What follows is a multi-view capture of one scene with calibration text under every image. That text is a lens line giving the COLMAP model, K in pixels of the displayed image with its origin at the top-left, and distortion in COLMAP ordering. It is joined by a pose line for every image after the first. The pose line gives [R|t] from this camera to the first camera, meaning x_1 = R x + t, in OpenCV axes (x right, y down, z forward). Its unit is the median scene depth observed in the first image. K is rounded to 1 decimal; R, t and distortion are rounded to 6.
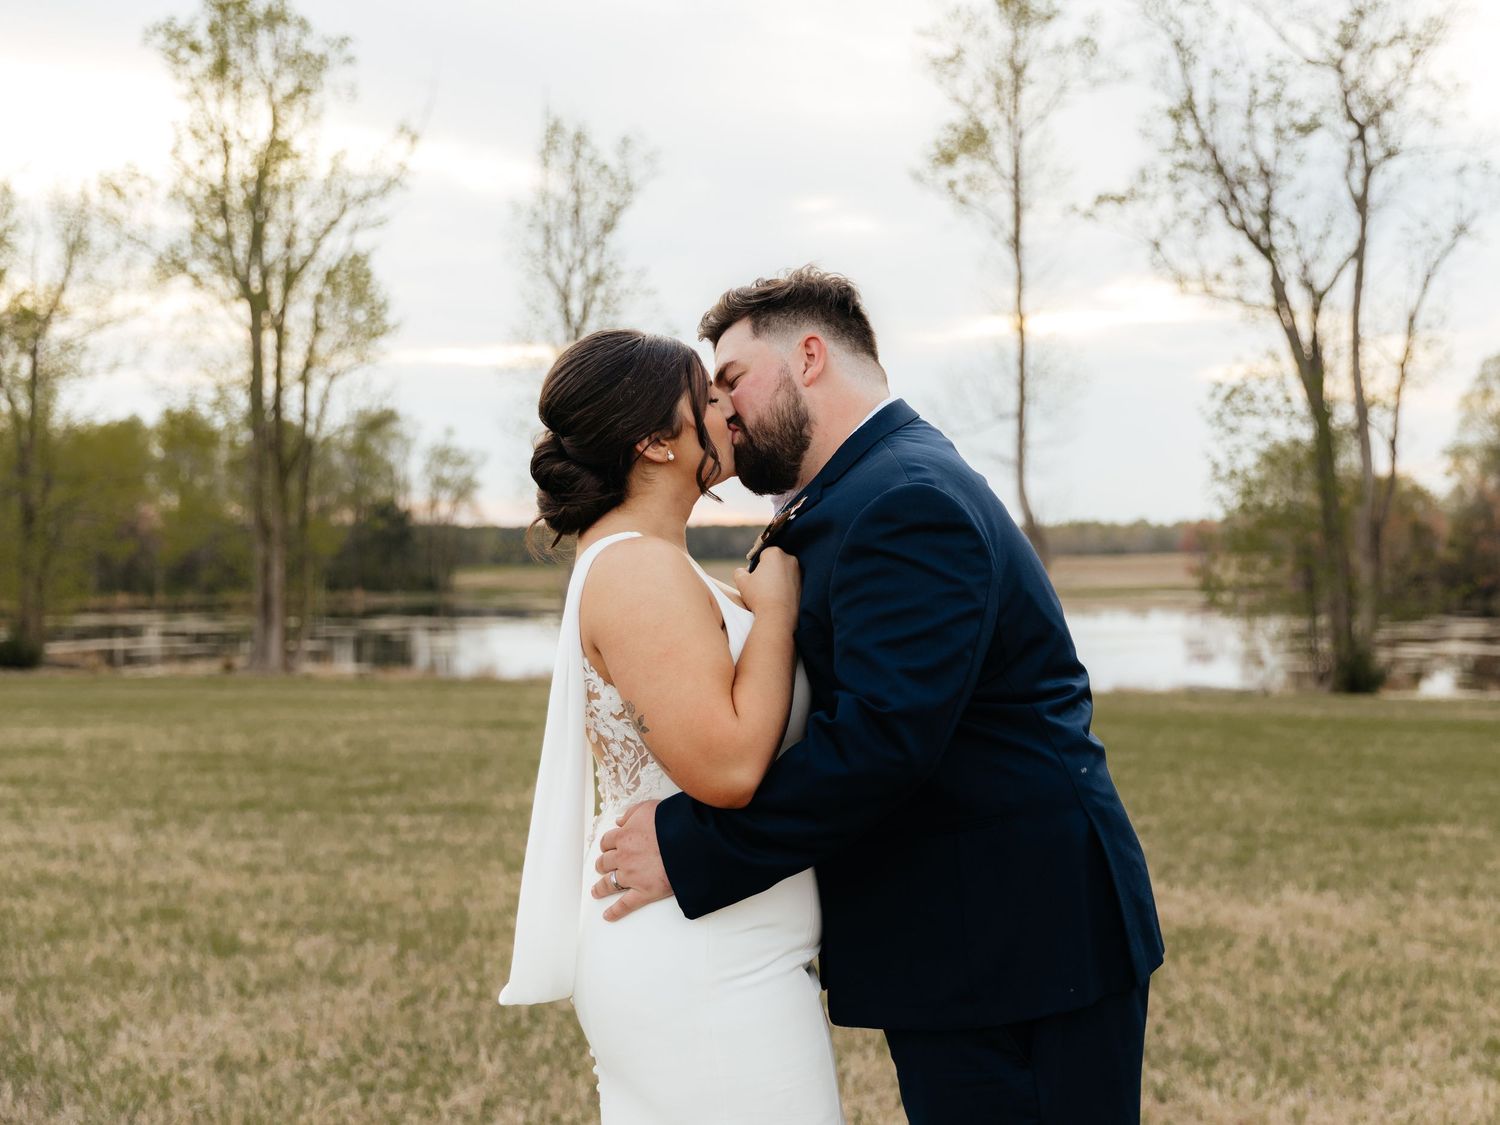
lens RADIAL K [[1726.6, 0, 750.3], [0, 1726.6, 560.7], [0, 0, 1]] dist [0.002084, 0.000000]
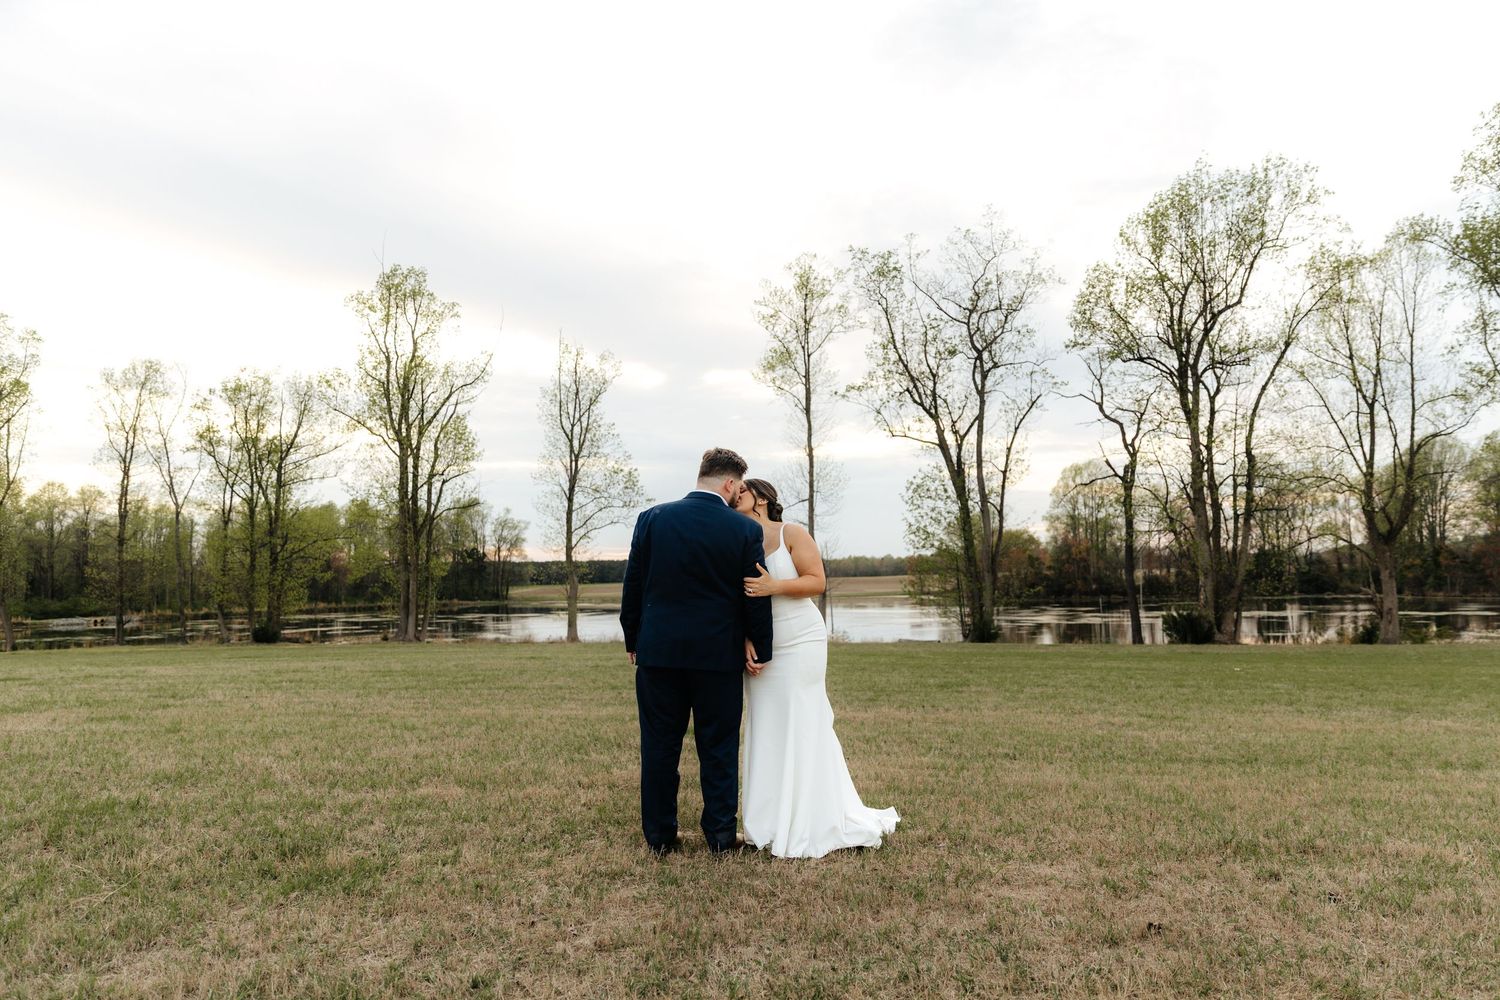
lens RADIAL K [[1038.9, 0, 748.5], [0, 1038.9, 501.9], [0, 0, 1]] dist [0.006988, 0.000721]
pose [[0.998358, -0.006135, 0.056957, 0.022187], [0.010880, 0.996459, -0.083375, 0.012909], [-0.056244, 0.083858, 0.994889, -0.135804]]
